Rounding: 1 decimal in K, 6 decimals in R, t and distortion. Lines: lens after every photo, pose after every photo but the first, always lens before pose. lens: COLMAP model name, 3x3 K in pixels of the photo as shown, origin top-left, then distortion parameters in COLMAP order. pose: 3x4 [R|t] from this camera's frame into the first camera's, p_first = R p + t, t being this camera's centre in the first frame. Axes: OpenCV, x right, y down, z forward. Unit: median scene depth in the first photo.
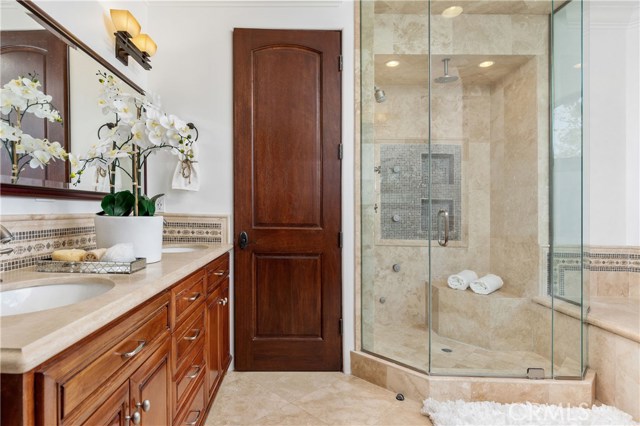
lens RADIAL K [[369.3, 0, 317.5], [0, 369.3, 212.1], [0, 0, 1]] dist [-0.009293, 0.001877]
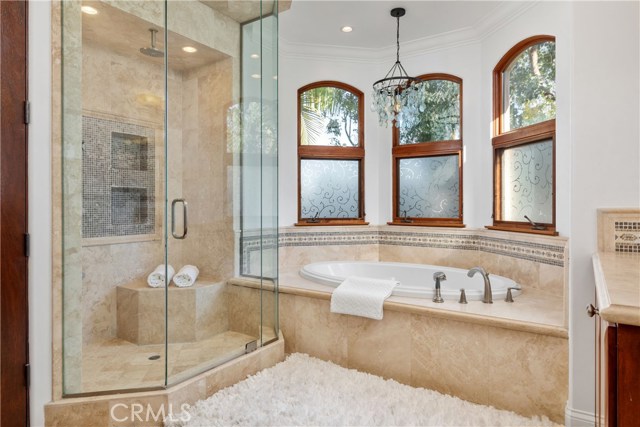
lens RADIAL K [[388.1, 0, 316.5], [0, 388.1, 202.0], [0, 0, 1]] dist [0.000047, 0.004600]
pose [[0.538828, -0.011410, 0.842338, -0.242873], [0.015916, 0.999868, 0.003363, 0.003261], [-0.842265, 0.011595, 0.538939, 0.177605]]
